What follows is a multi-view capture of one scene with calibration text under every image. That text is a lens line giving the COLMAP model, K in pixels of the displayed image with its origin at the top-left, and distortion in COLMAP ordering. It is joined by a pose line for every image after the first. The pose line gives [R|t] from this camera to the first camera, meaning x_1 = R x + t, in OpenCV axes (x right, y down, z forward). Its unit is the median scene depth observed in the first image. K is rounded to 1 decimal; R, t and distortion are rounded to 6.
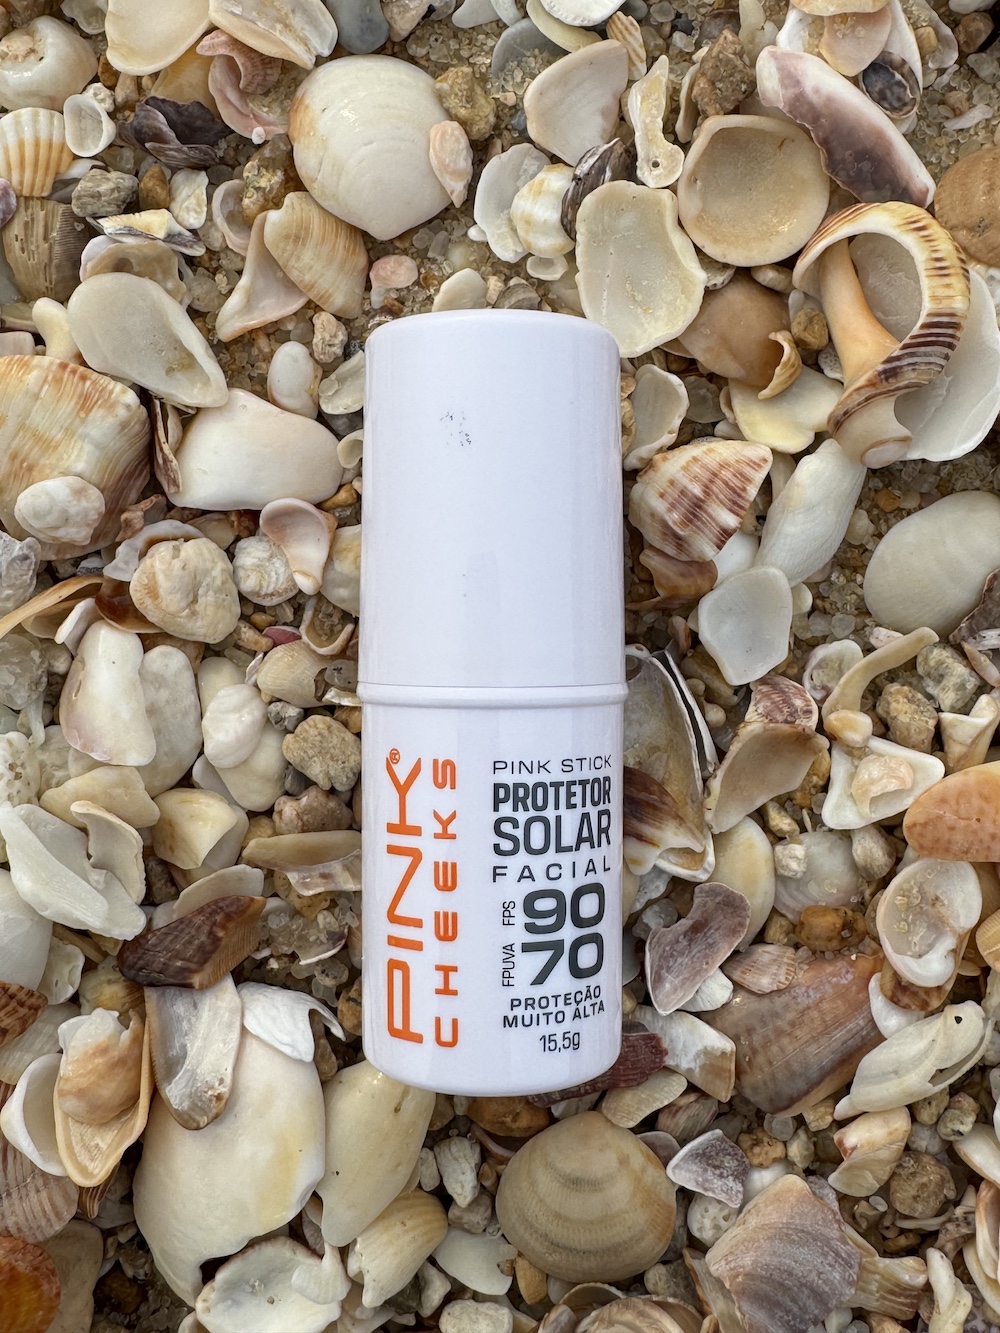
lens RADIAL K [[1339.9, 0, 505.2], [0, 1339.9, 582.6], [0, 0, 1]] dist [-0.002451, 0.011112]
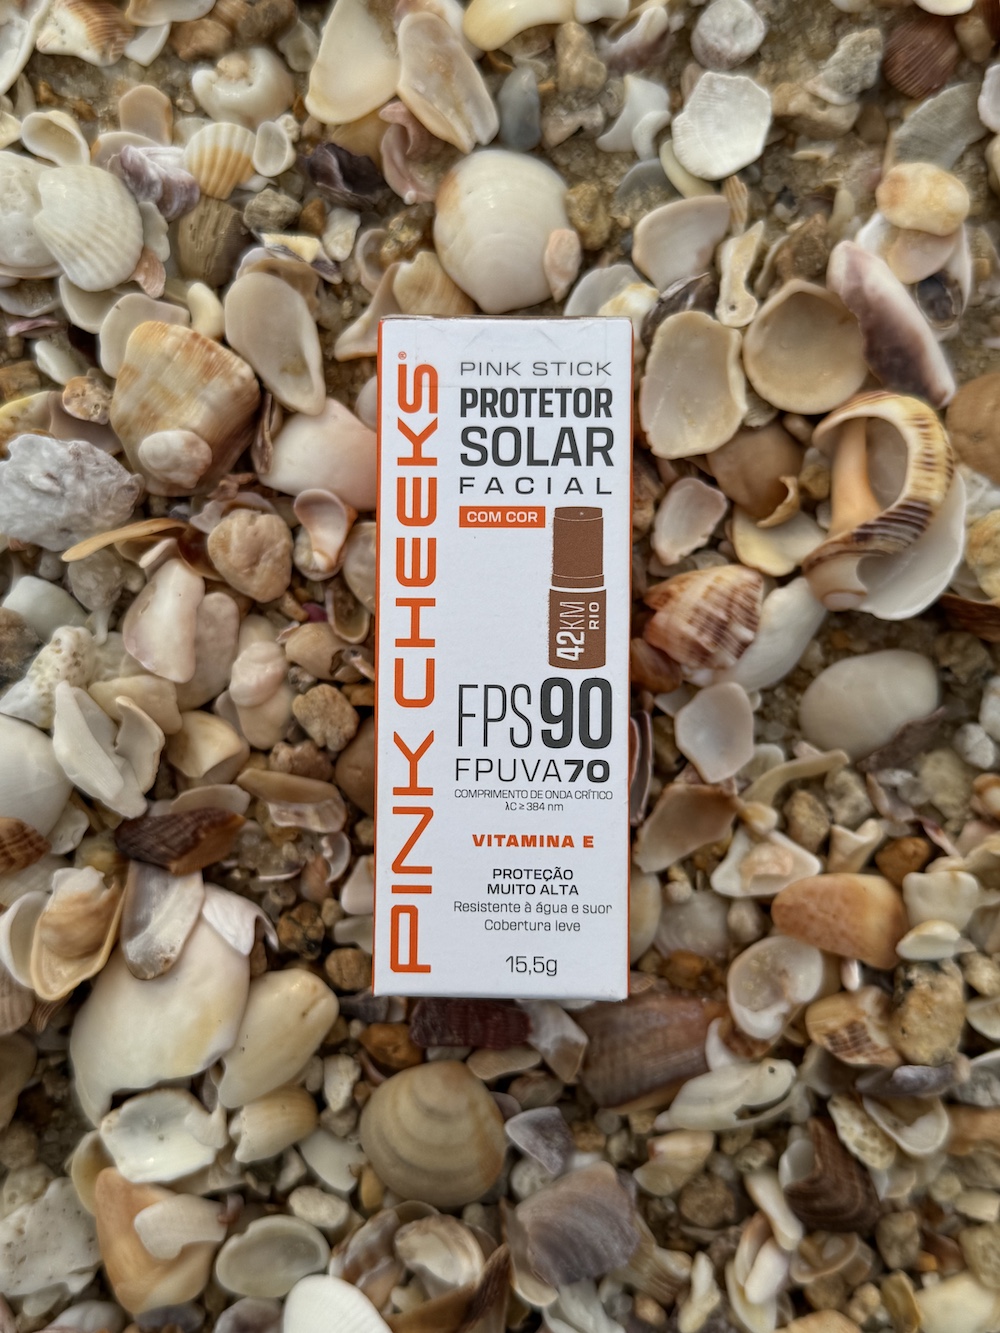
lens RADIAL K [[1488.3, 0, 500.0], [0, 1488.3, 666.5], [0, 0, 1]] dist [0.093817, -0.010364]
pose [[0.962165, 0.271343, -0.024725, 0.036934], [-0.270499, 0.962161, 0.032802, -0.000708], [0.032690, -0.024873, 0.999156, -0.330322]]
